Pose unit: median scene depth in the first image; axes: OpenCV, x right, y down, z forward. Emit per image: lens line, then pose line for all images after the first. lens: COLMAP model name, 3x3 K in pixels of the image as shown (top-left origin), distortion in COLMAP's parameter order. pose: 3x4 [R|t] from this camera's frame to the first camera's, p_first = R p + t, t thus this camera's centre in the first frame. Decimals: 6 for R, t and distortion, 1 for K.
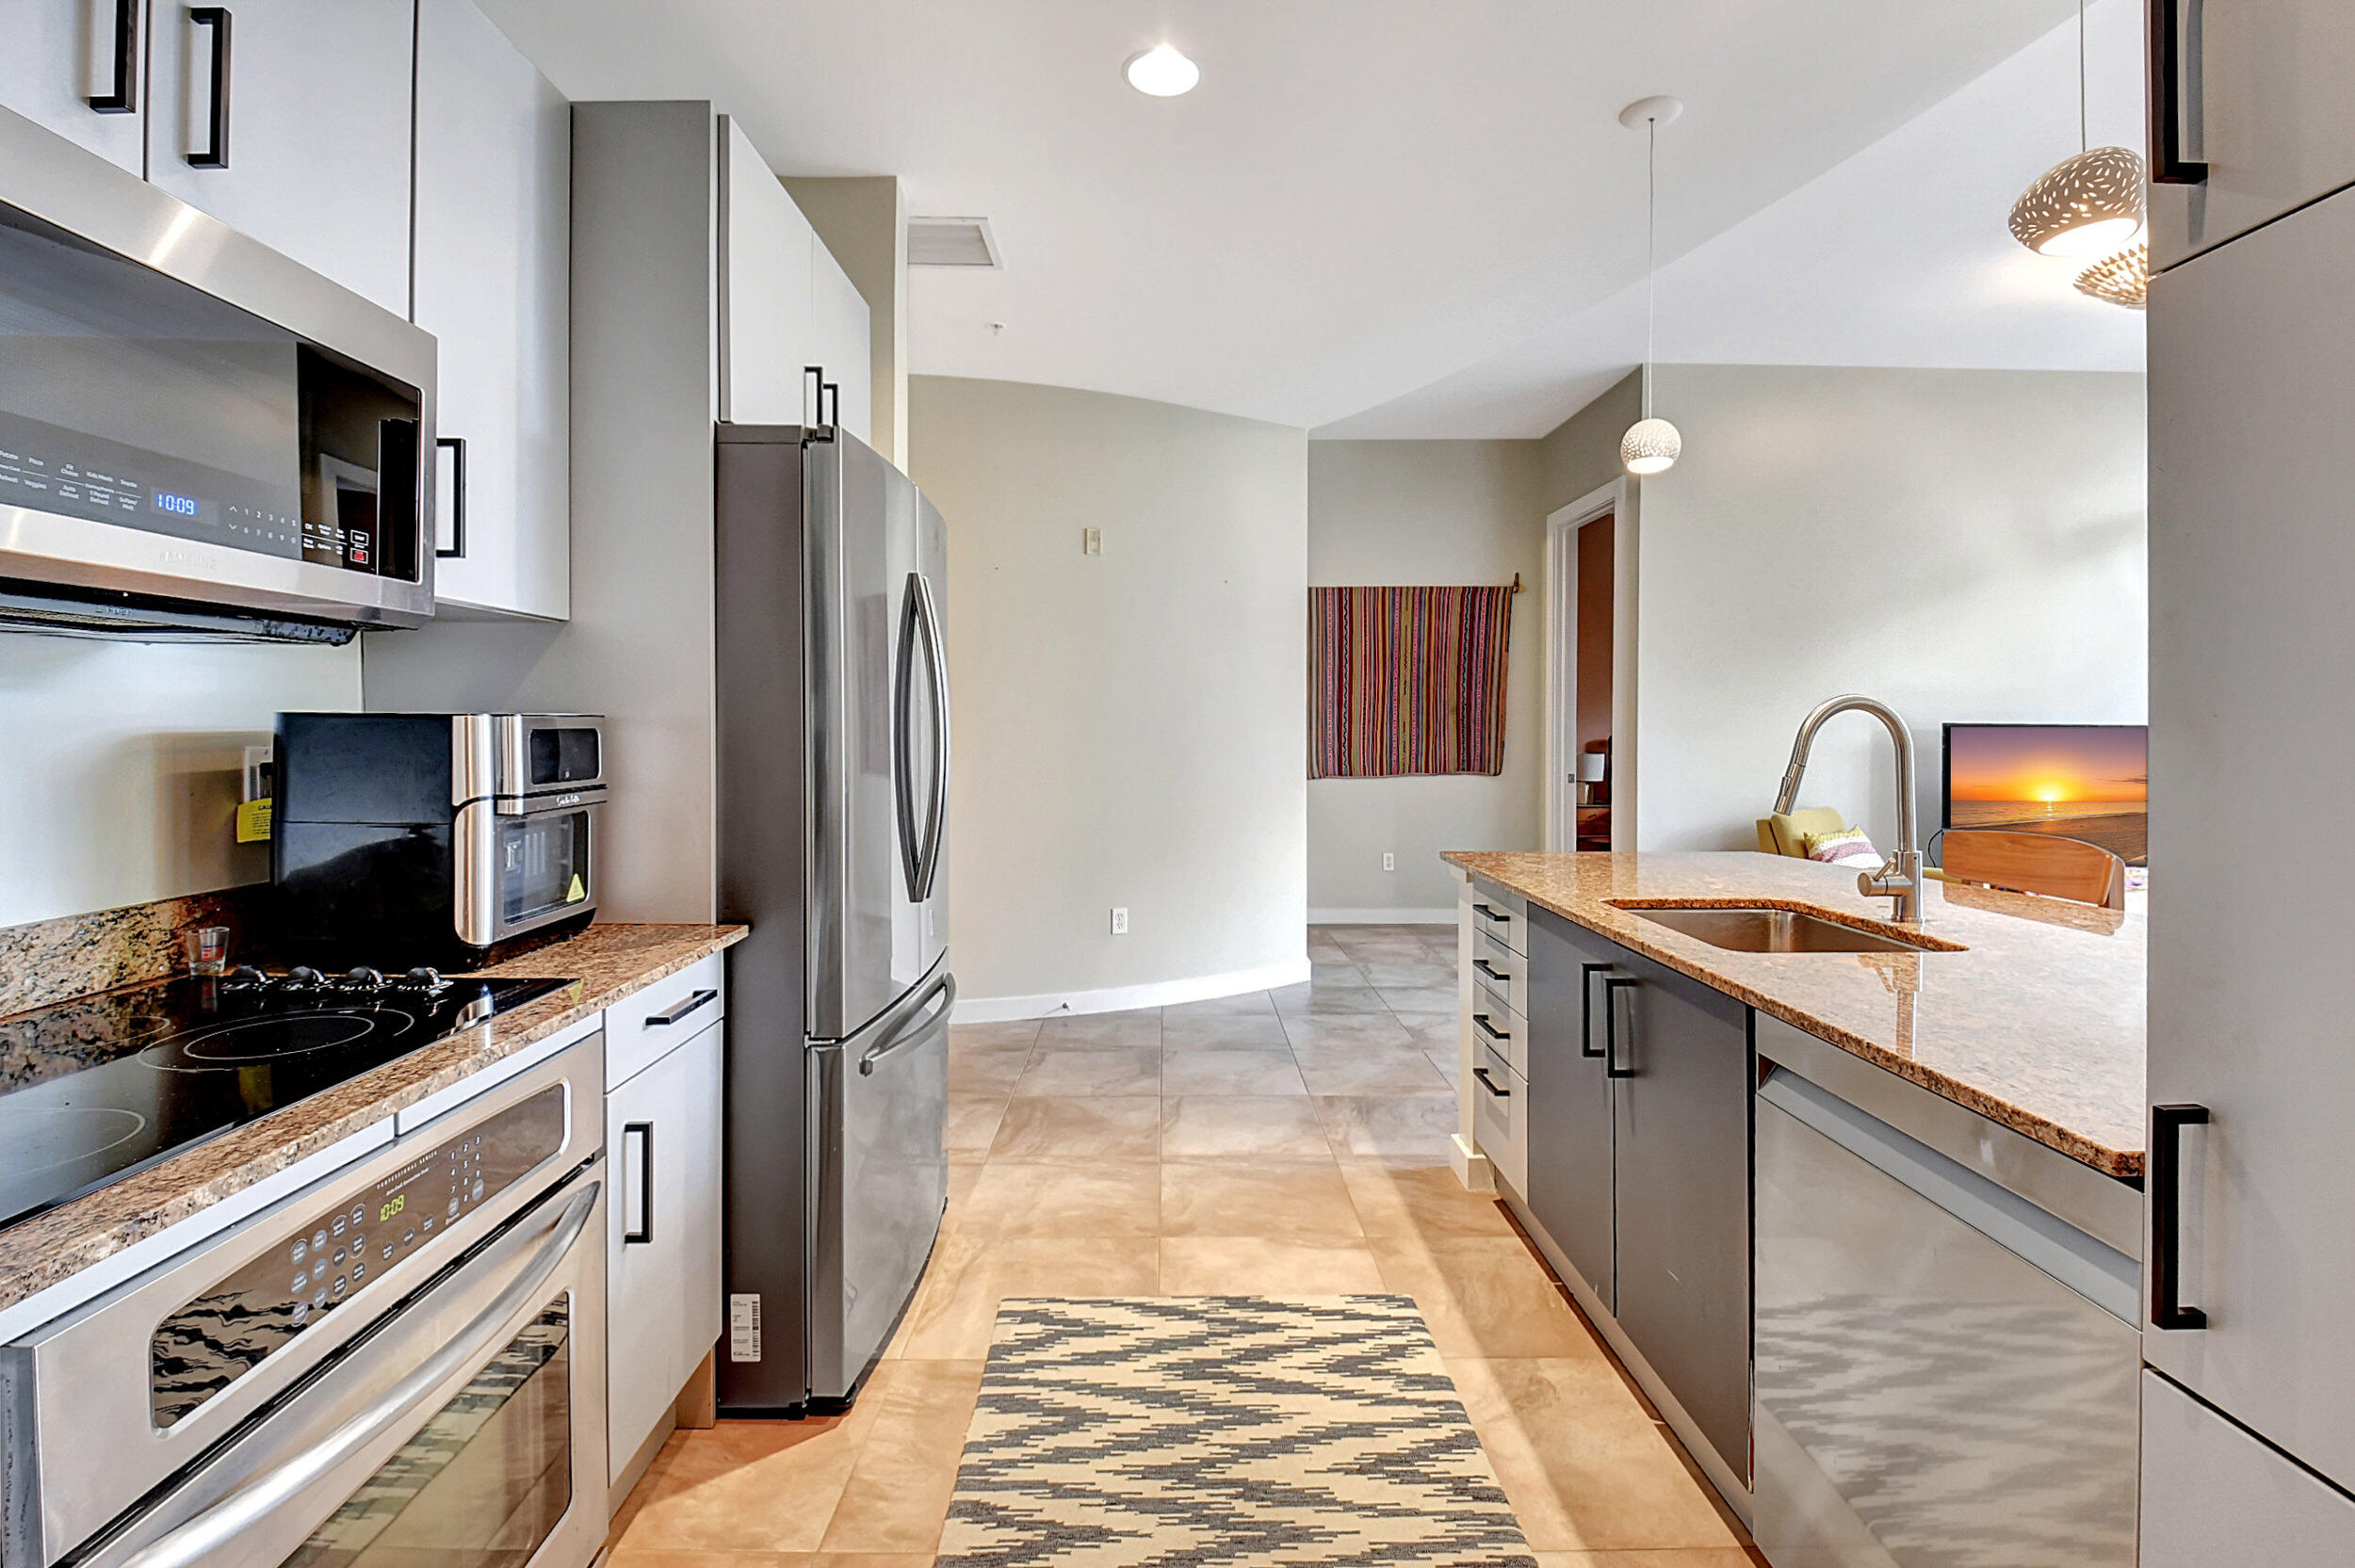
lens RADIAL K [[1059.6, 0, 1179.4], [0, 1059.6, 723.4], [0, 0, 1]] dist [0.003077, -0.018152]
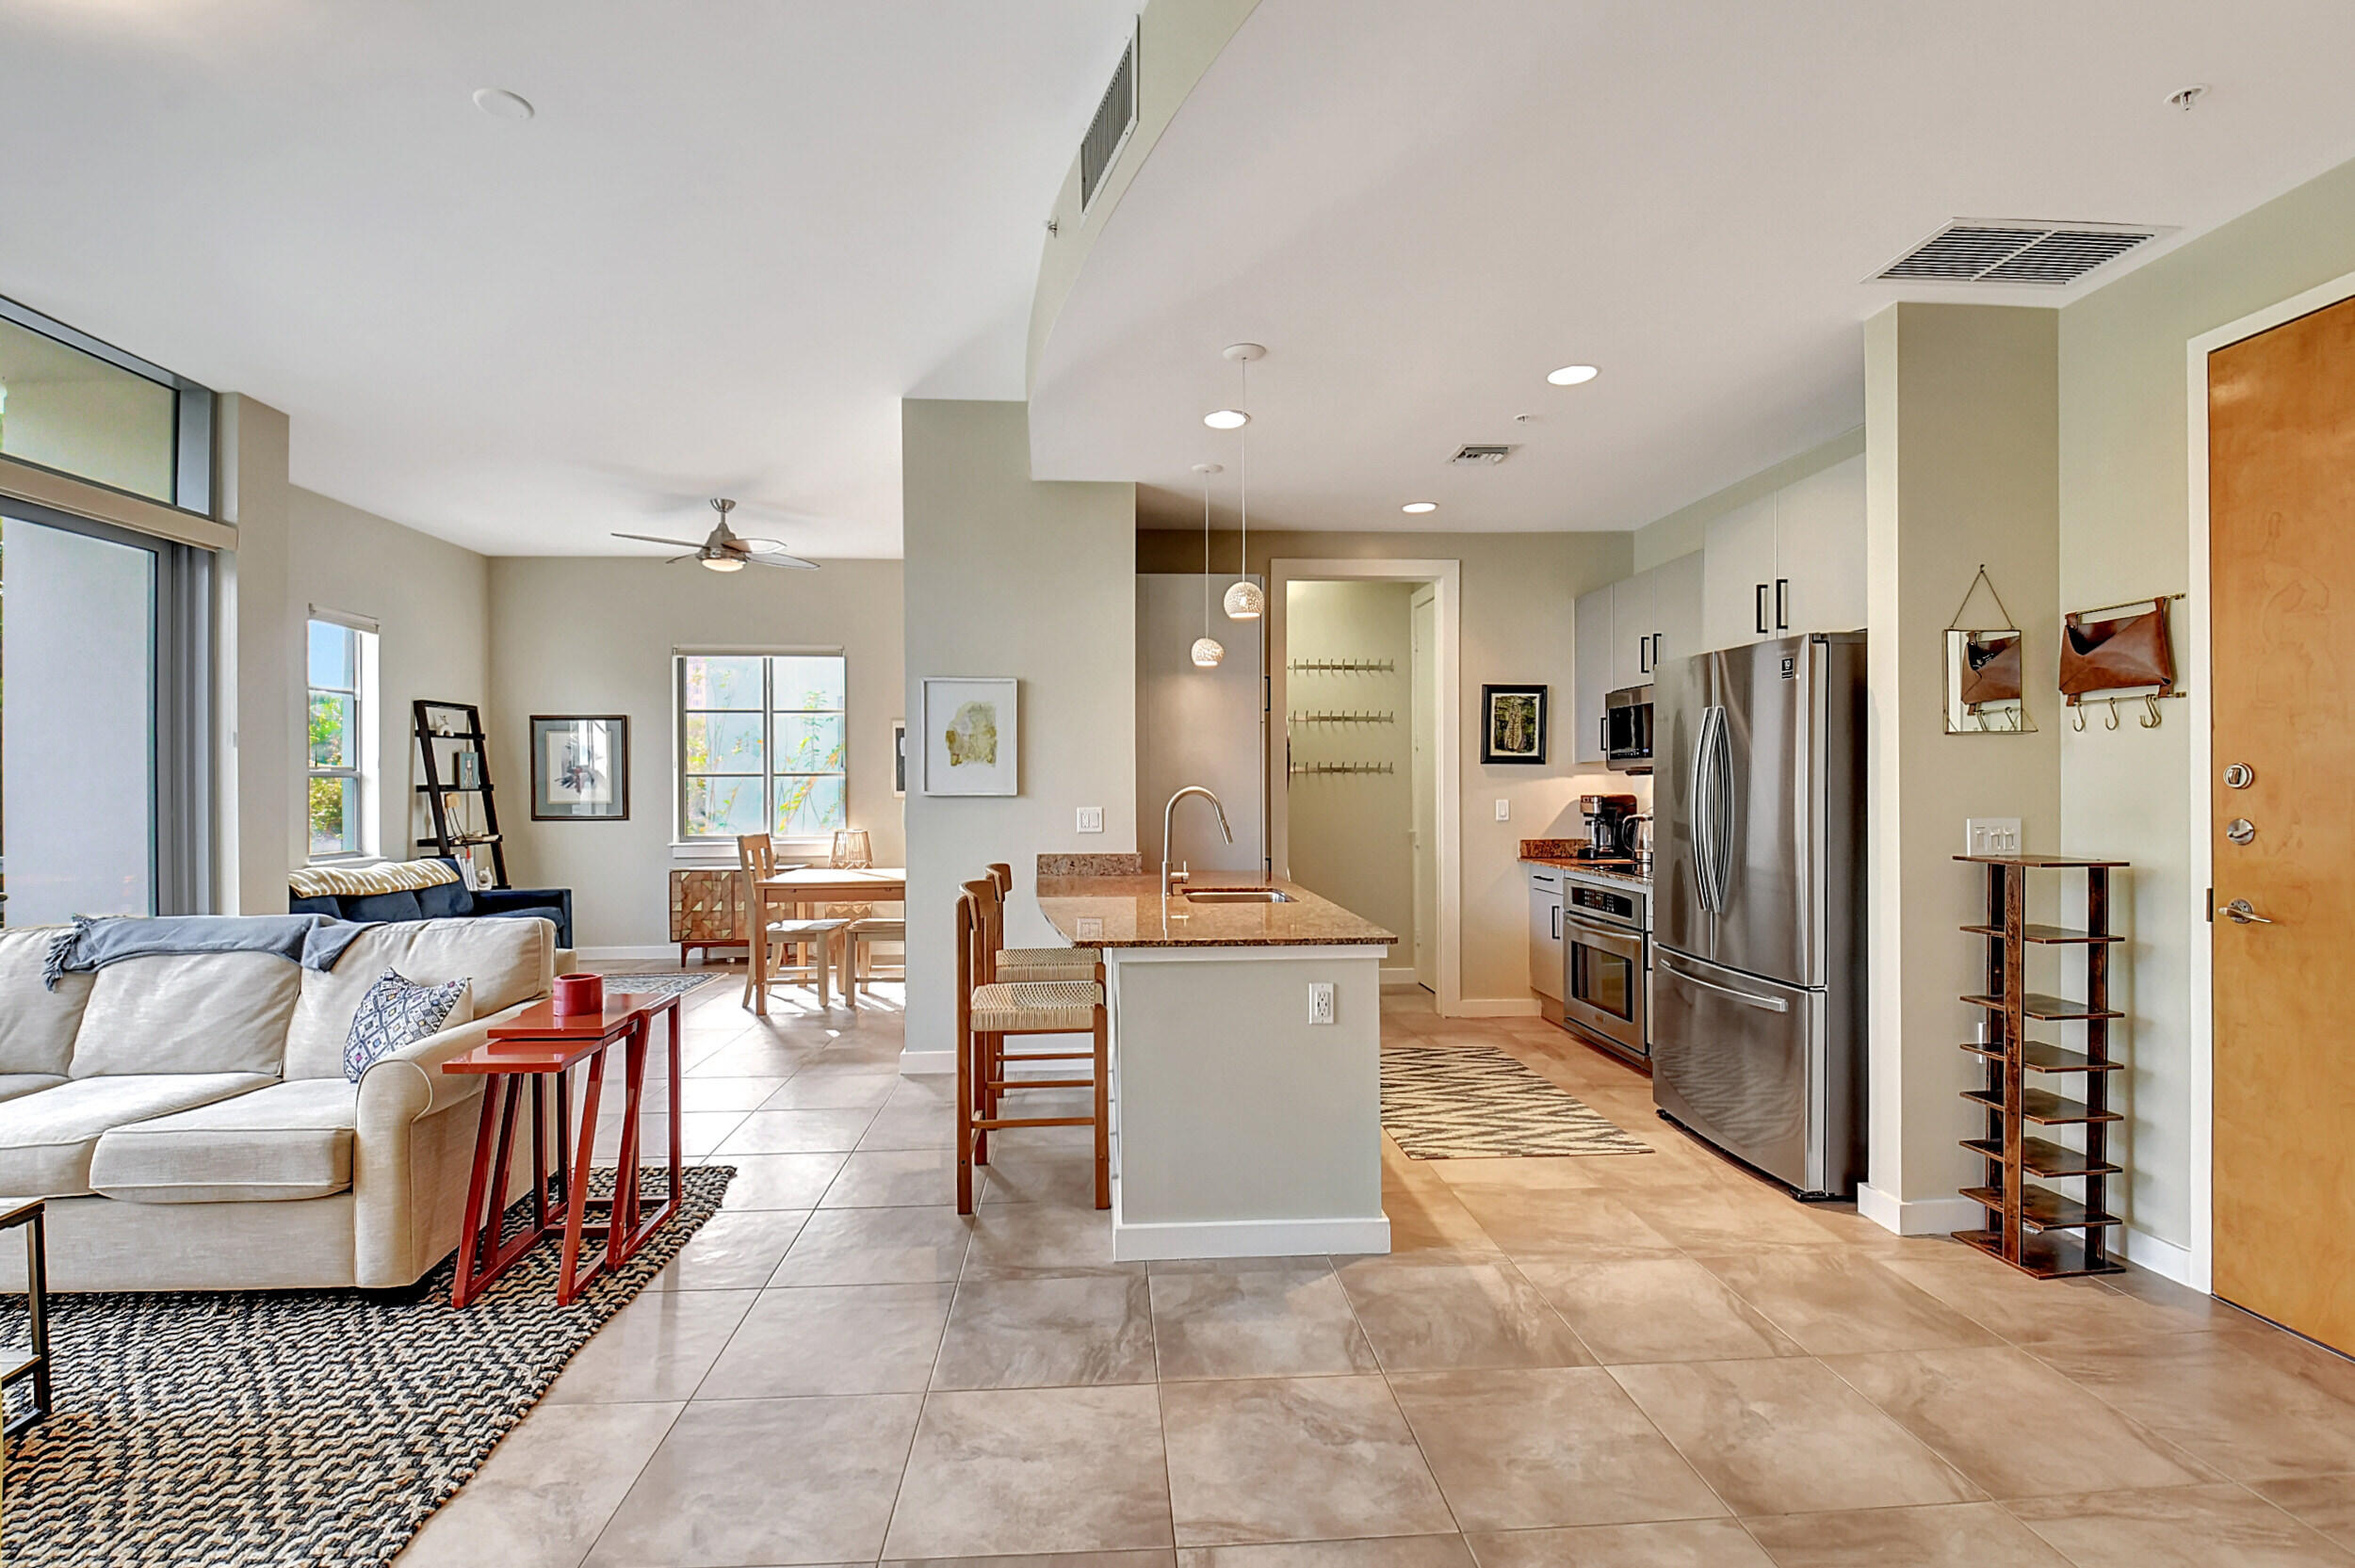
lens RADIAL K [[1043.3, 0, 1154.1], [0, 1043.3, 785.4], [0, 0, 1]] dist [-0.000547, -0.000429]
pose [[-0.999160, -0.000300, -0.040973, 0.589907], [-0.000212, 0.999998, -0.002143, -0.019713], [0.040974, -0.002132, -0.999158, 2.245641]]
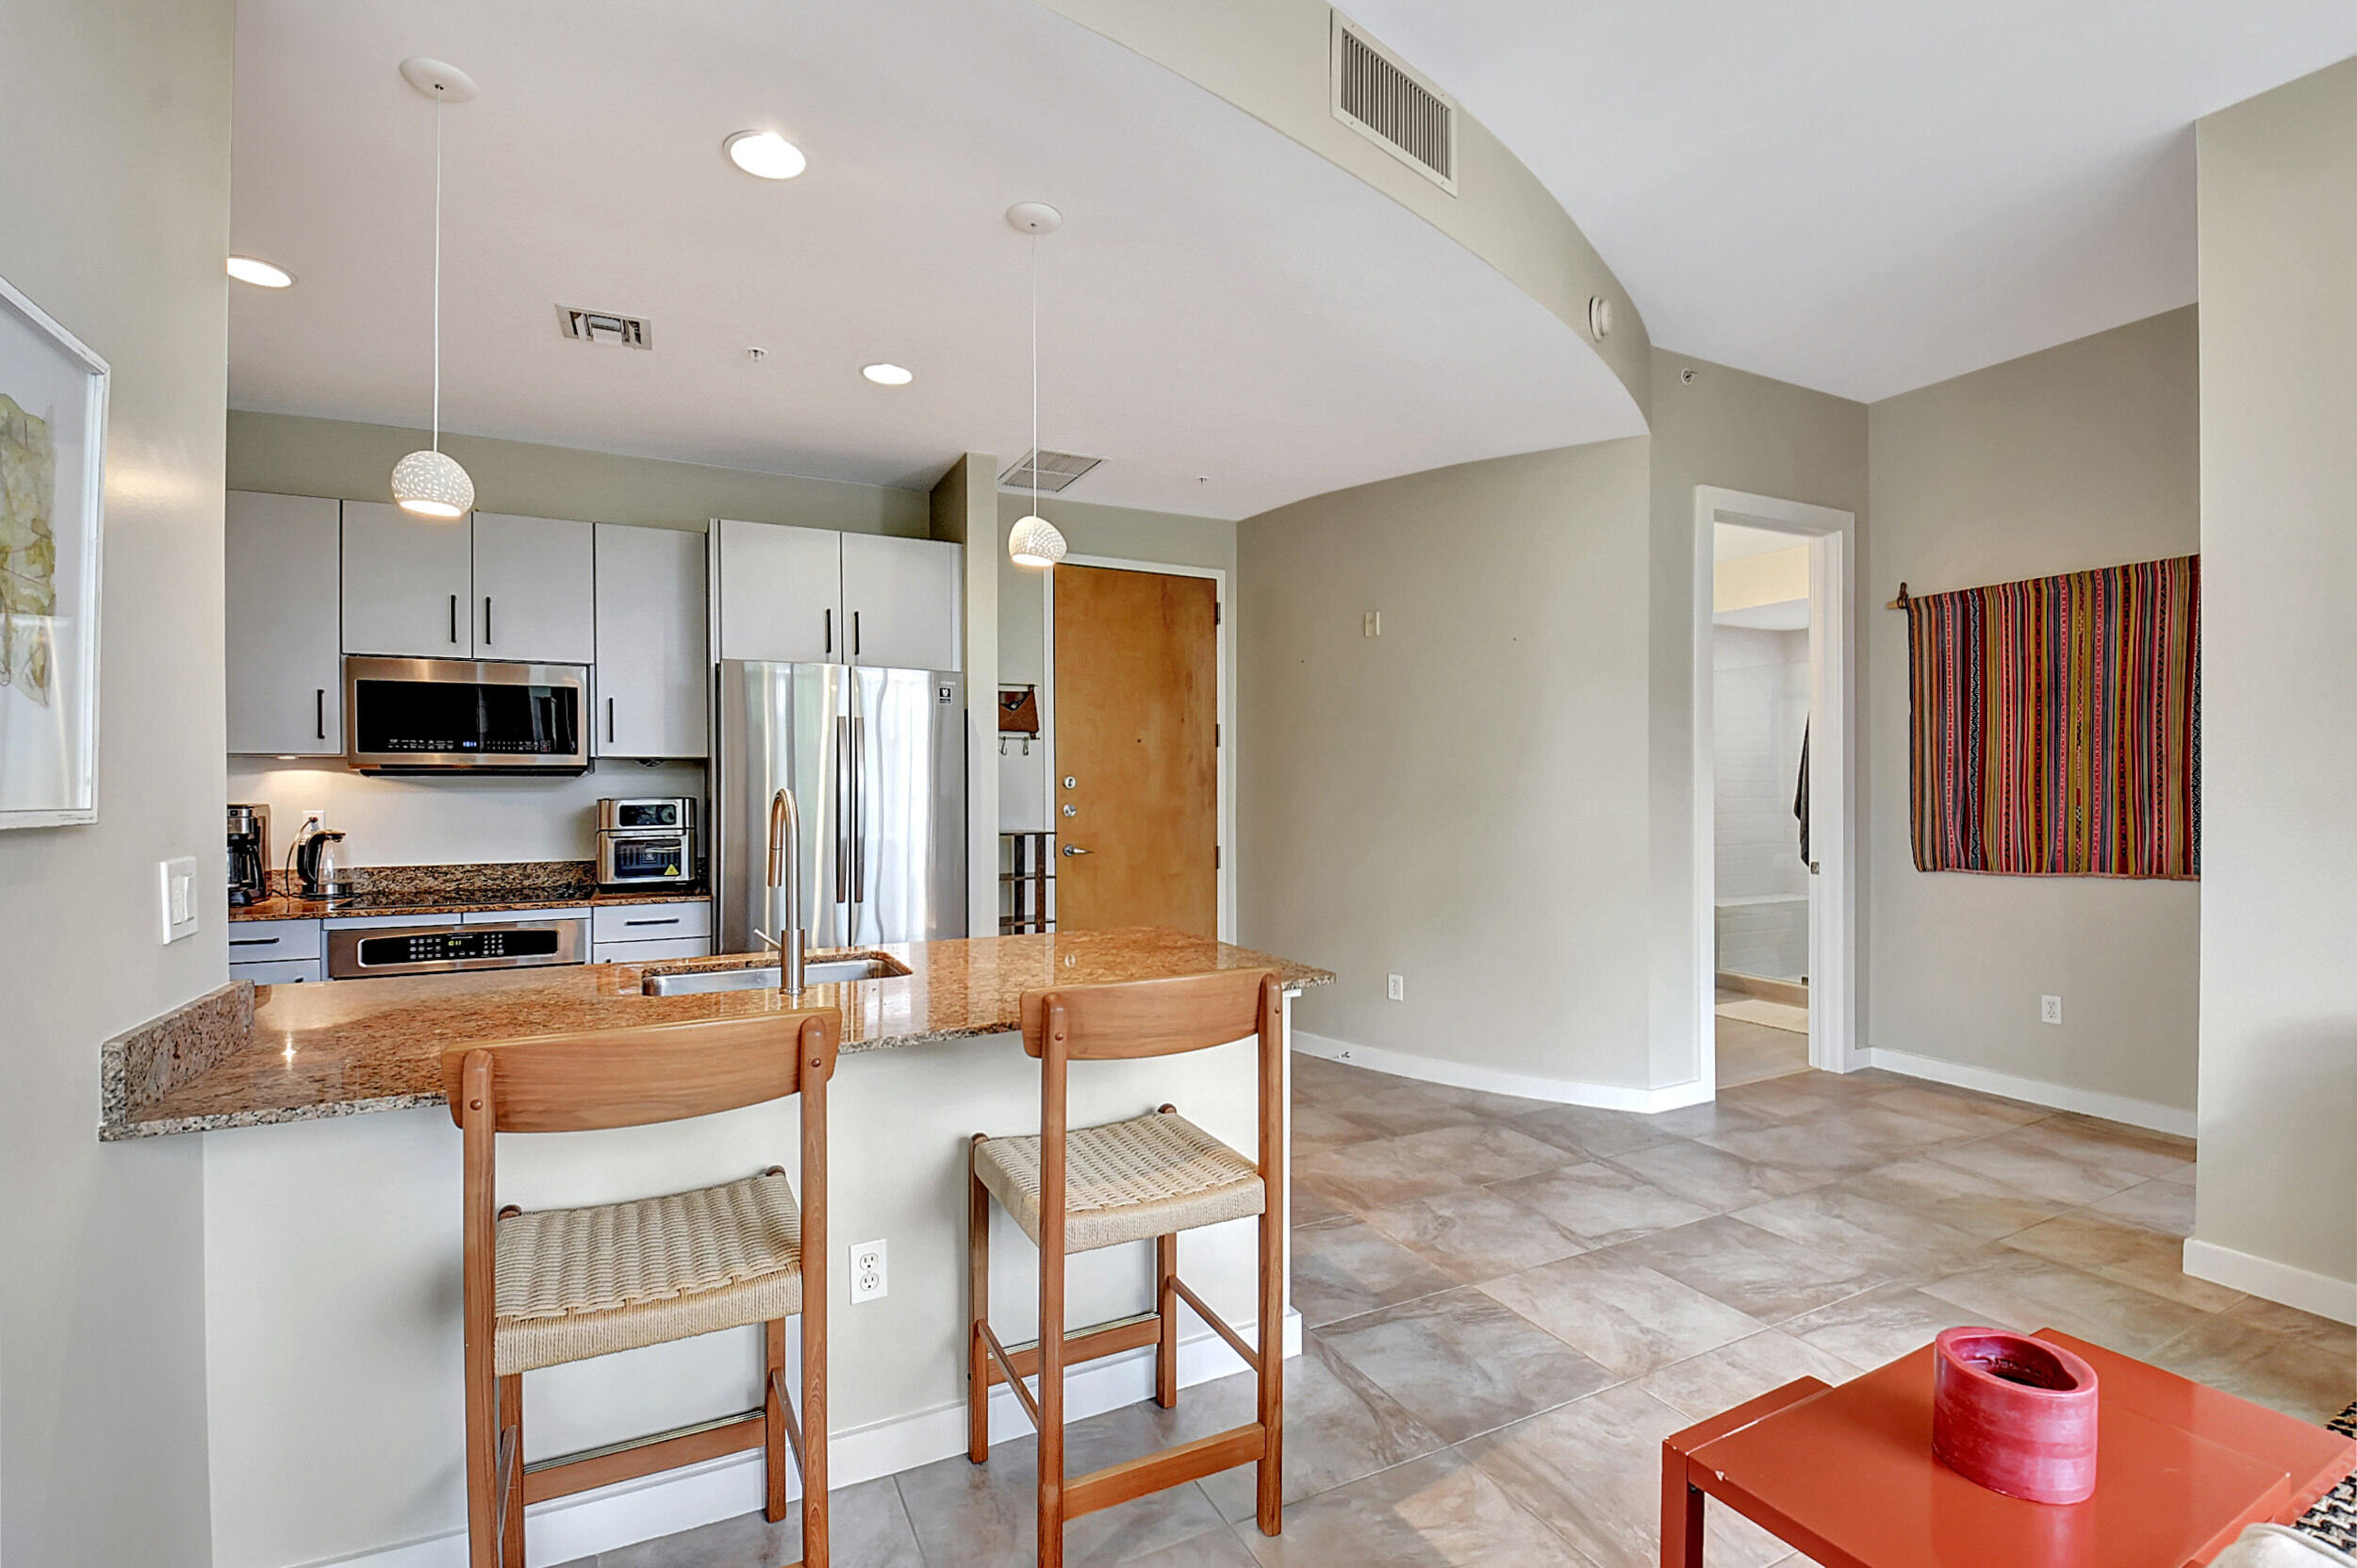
lens RADIAL K [[1042.6, 0, 1183.4], [0, 1042.6, 786.6], [0, 0, 1]] dist [0.012152, -0.025187]
pose [[0.430848, -0.004996, -0.902411, 1.367167], [0.008269, 0.999965, -0.001588, -0.016991], [0.902387, -0.006778, 0.430874, 0.665806]]
